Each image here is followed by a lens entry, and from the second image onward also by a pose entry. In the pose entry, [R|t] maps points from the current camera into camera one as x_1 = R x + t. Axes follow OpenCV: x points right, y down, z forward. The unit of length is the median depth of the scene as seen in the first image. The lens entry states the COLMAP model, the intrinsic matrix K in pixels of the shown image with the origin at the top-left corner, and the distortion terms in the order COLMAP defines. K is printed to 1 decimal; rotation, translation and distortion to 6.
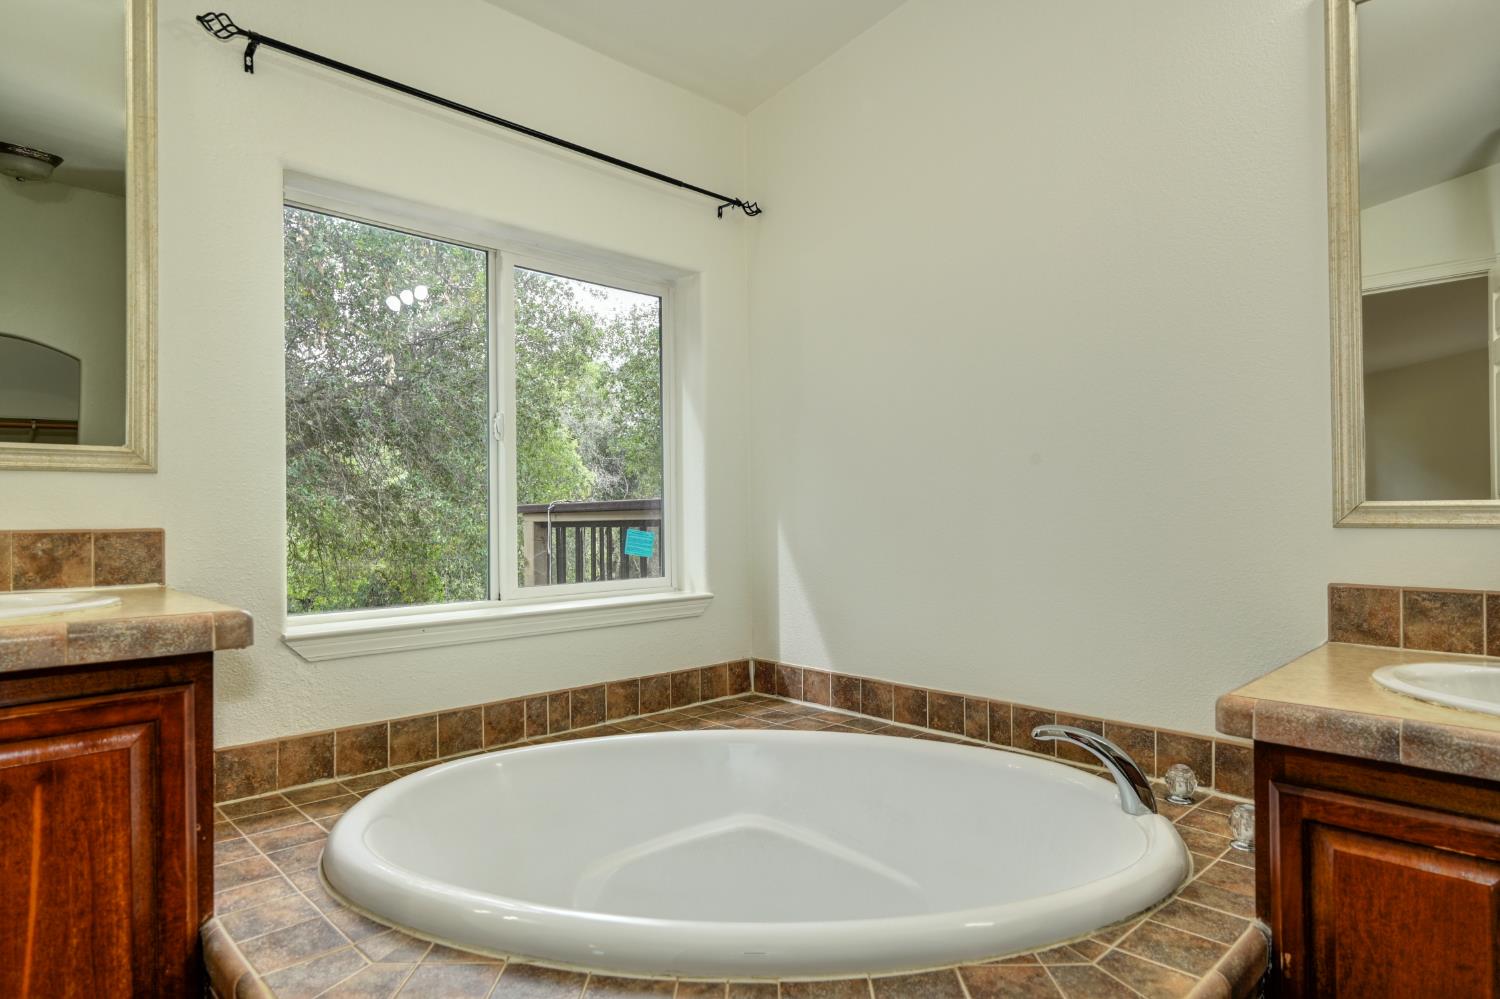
lens RADIAL K [[858.0, 0, 759.9], [0, 858.0, 505.2], [0, 0, 1]] dist [-0.001778, -0.001778]
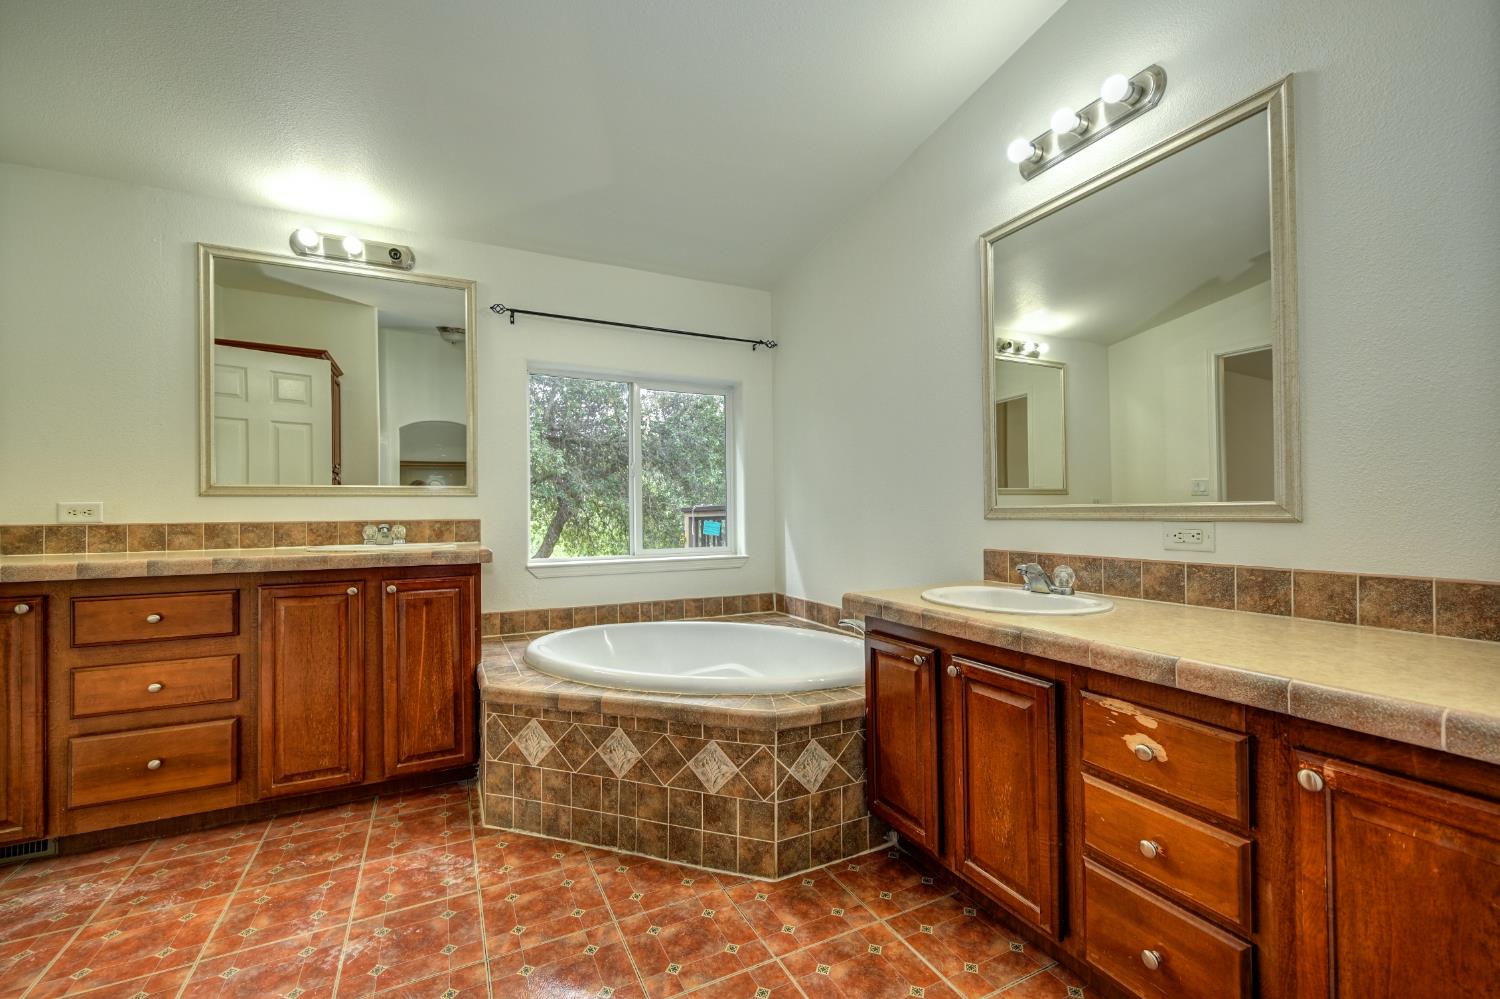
lens RADIAL K [[634.1, 0, 746.5], [0, 634.1, 503.8], [0, 0, 1]] dist [0.000534, -0.000034]
pose [[0.951894, -0.005935, -0.306371, 0.487385], [0.005287, 0.999982, -0.002943, -0.005819], [0.306383, 0.001181, 0.951908, -0.407613]]
